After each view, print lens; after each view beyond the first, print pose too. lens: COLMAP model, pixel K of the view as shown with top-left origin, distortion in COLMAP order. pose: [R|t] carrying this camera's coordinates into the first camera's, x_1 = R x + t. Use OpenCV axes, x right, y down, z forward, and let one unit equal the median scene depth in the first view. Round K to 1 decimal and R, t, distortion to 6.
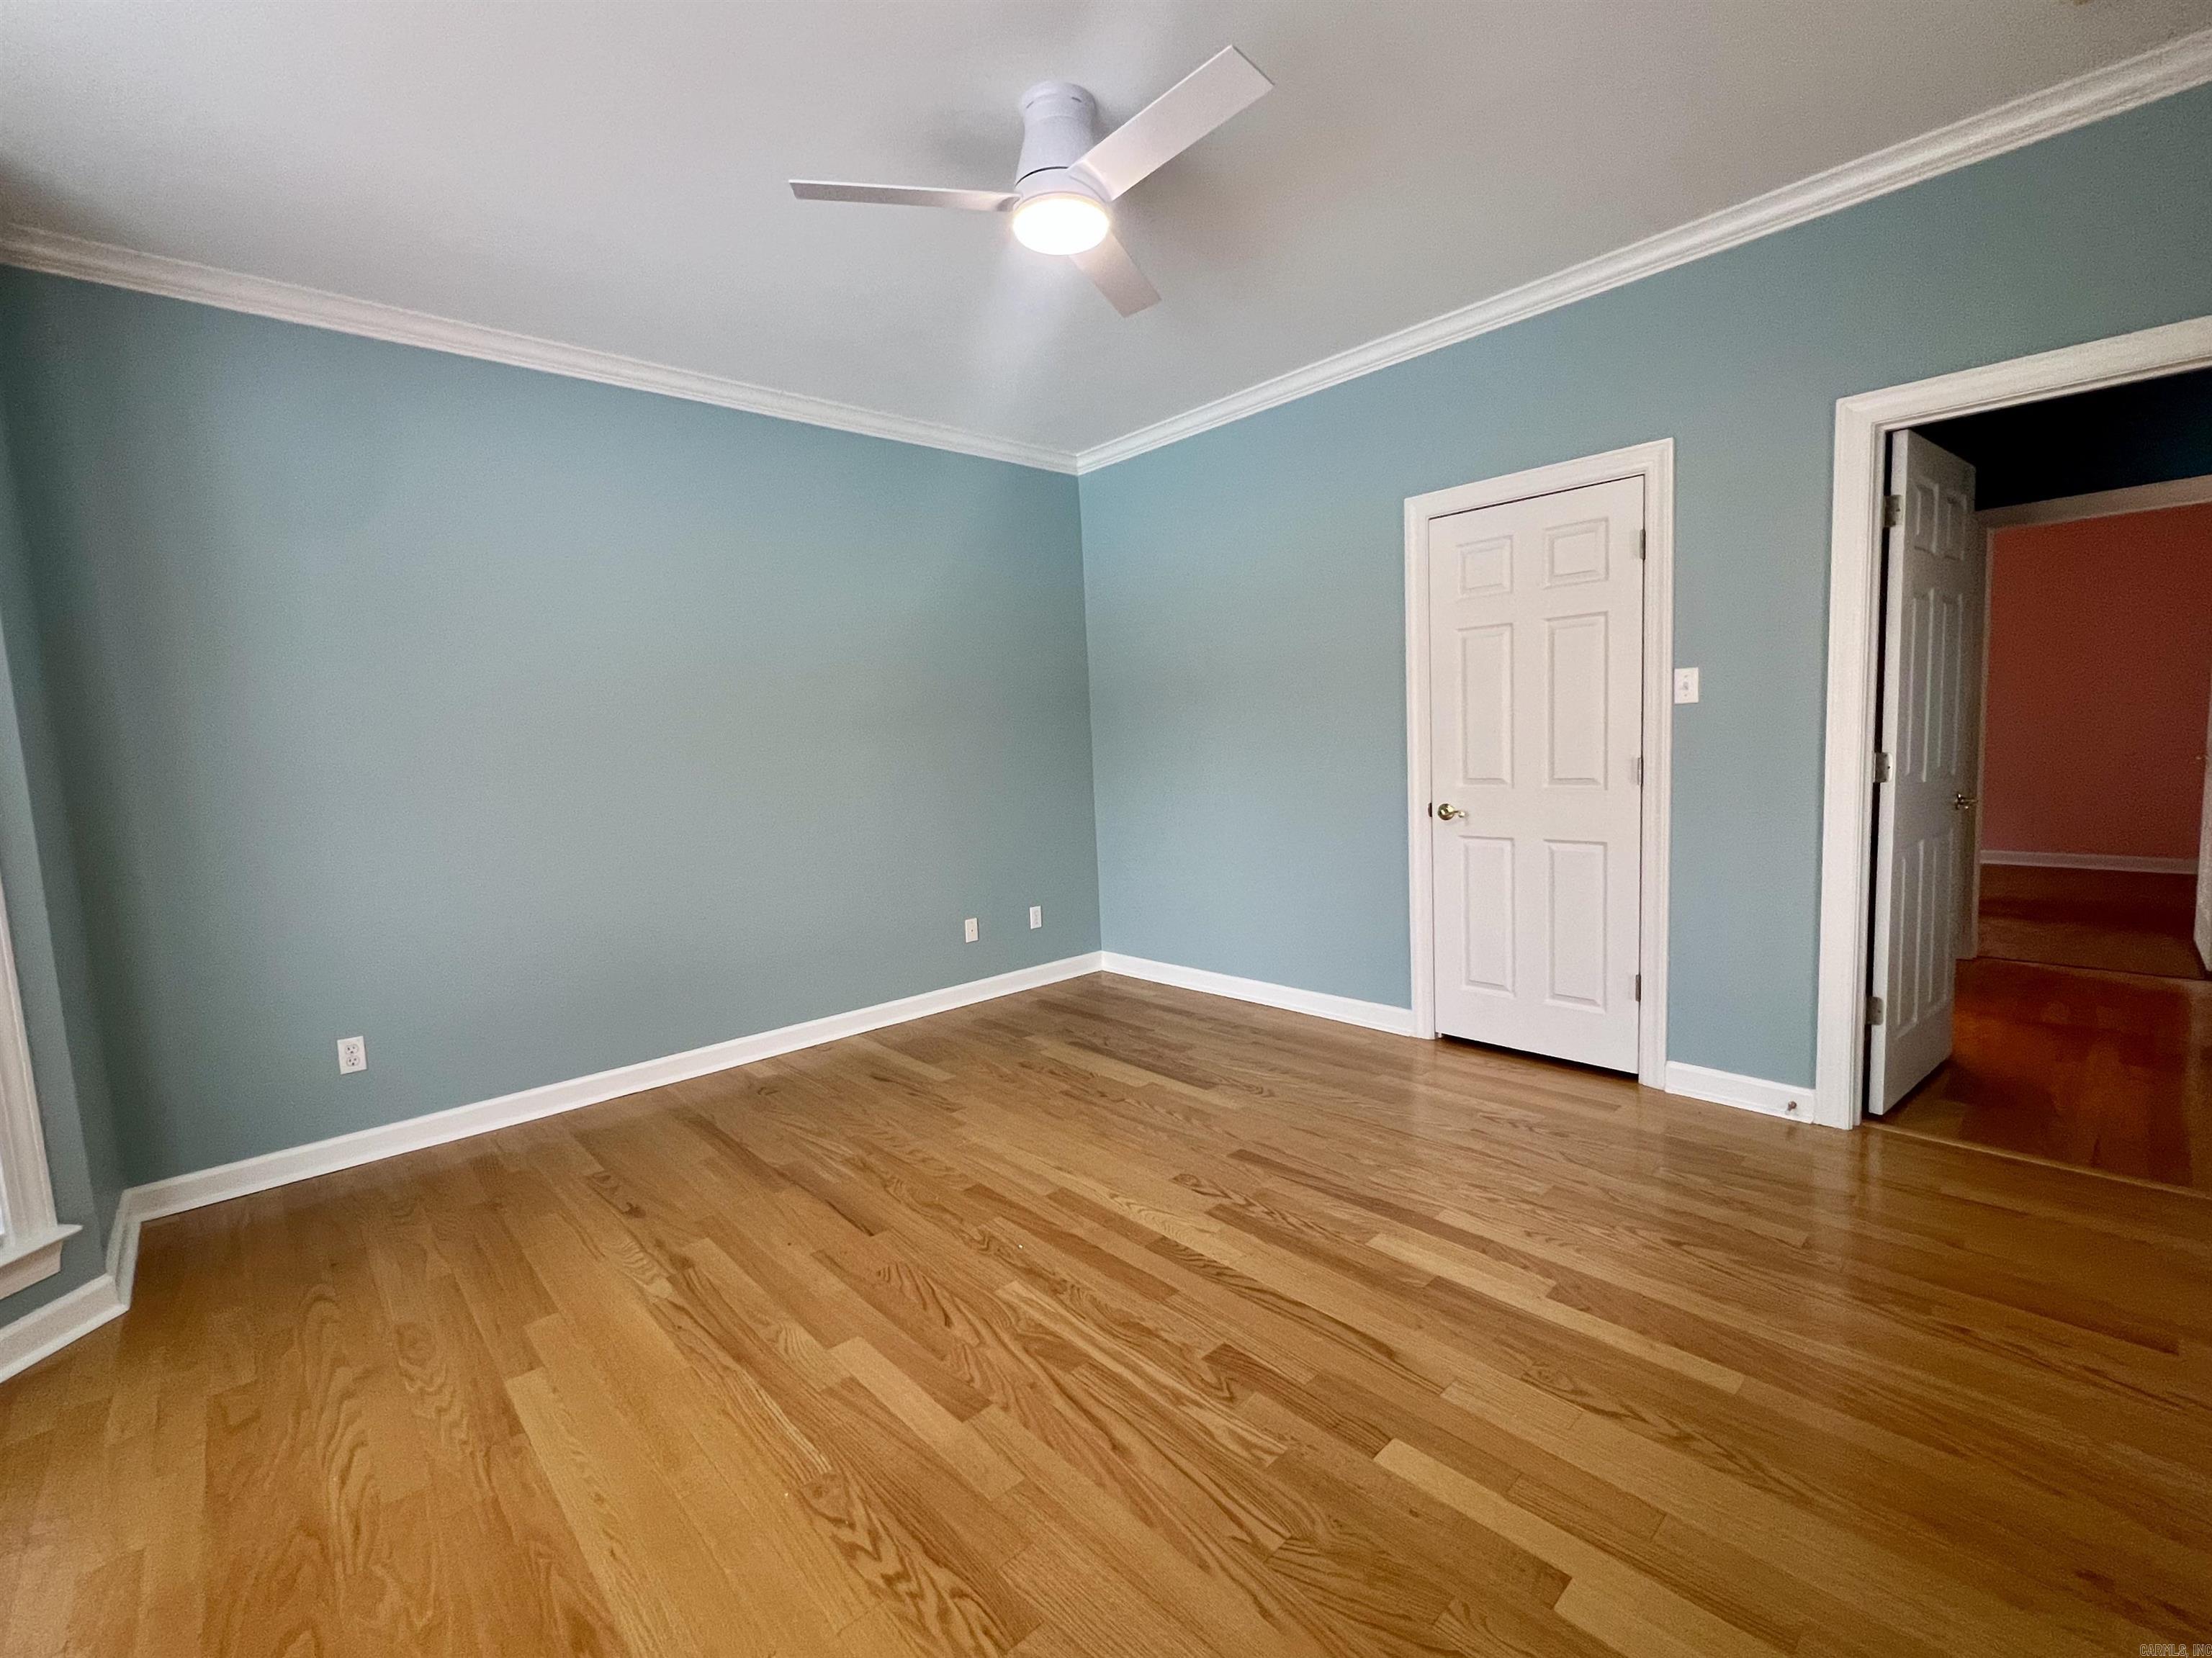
lens RADIAL K [[937.3, 0, 1126.7], [0, 937.3, 830.7], [0, 0, 1]] dist [-0.001894, -0.000654]
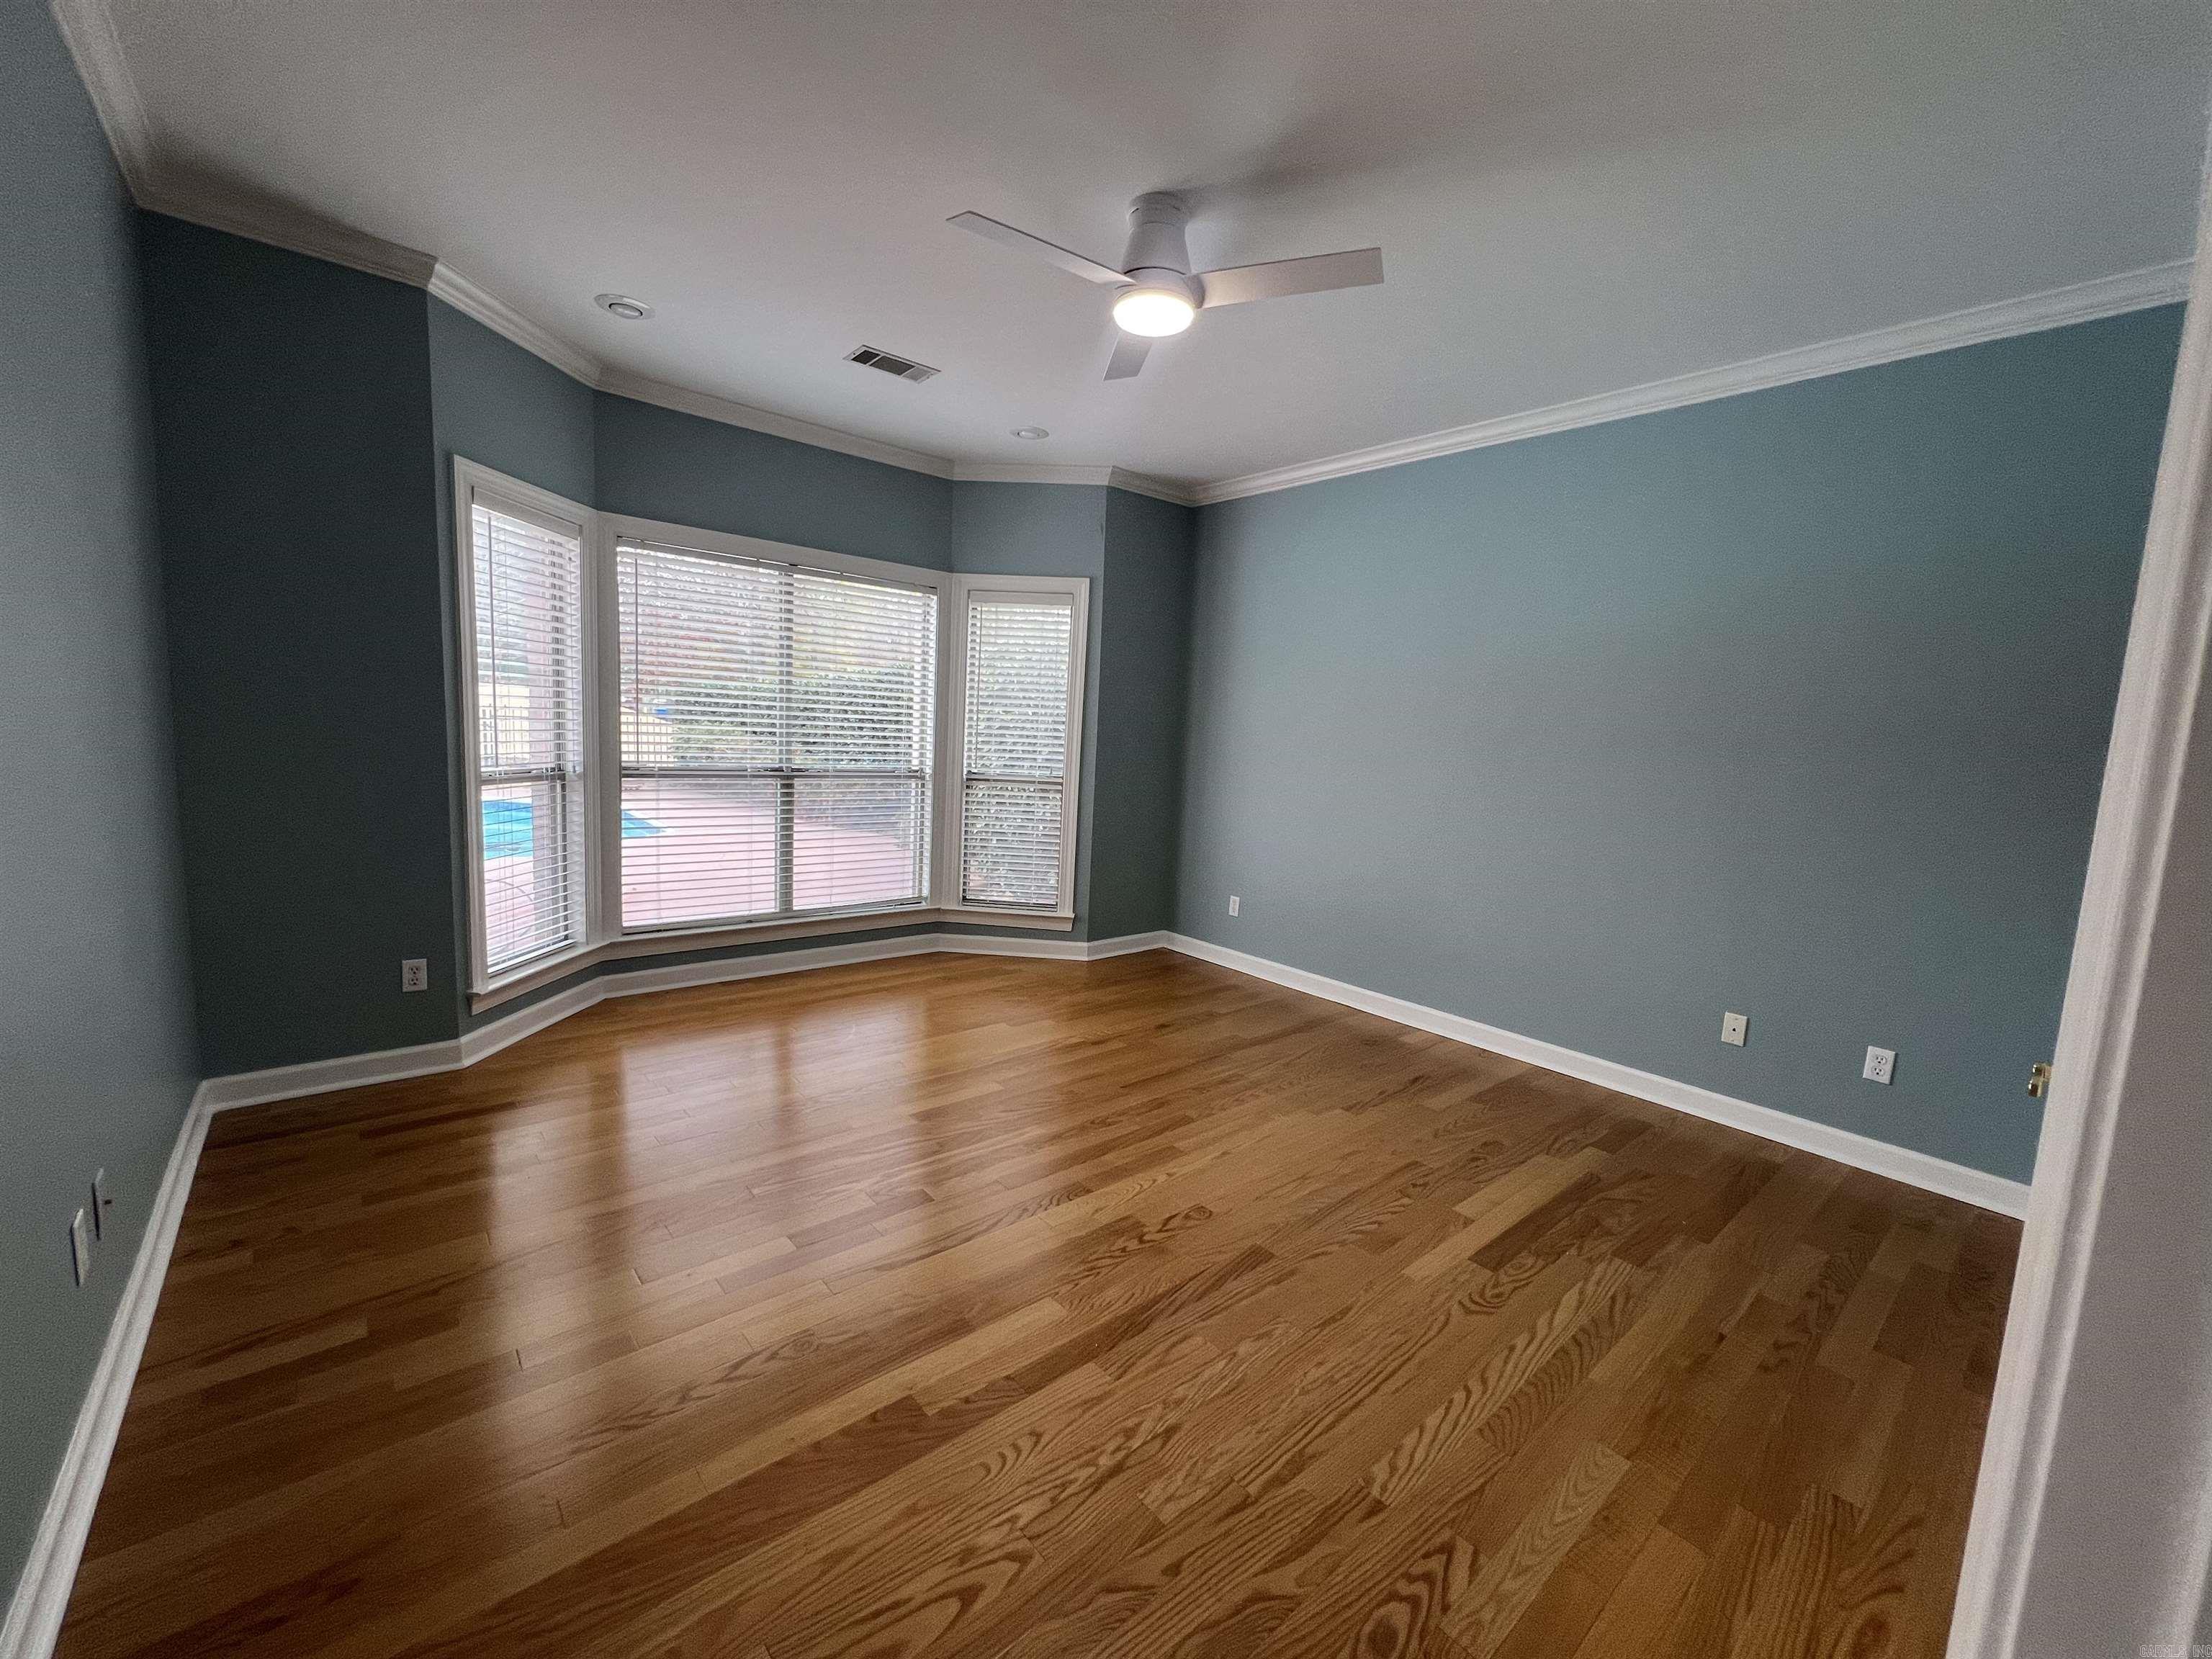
lens RADIAL K [[884.2, 0, 1102.6], [0, 884.2, 823.6], [0, 0, 1]] dist [-0.002410, 0.000923]
pose [[-0.026998, 0.157295, -0.987183, 0.791100], [-0.151997, 0.975414, 0.159577, -0.135953], [0.988012, 0.154357, -0.002426, 0.726571]]
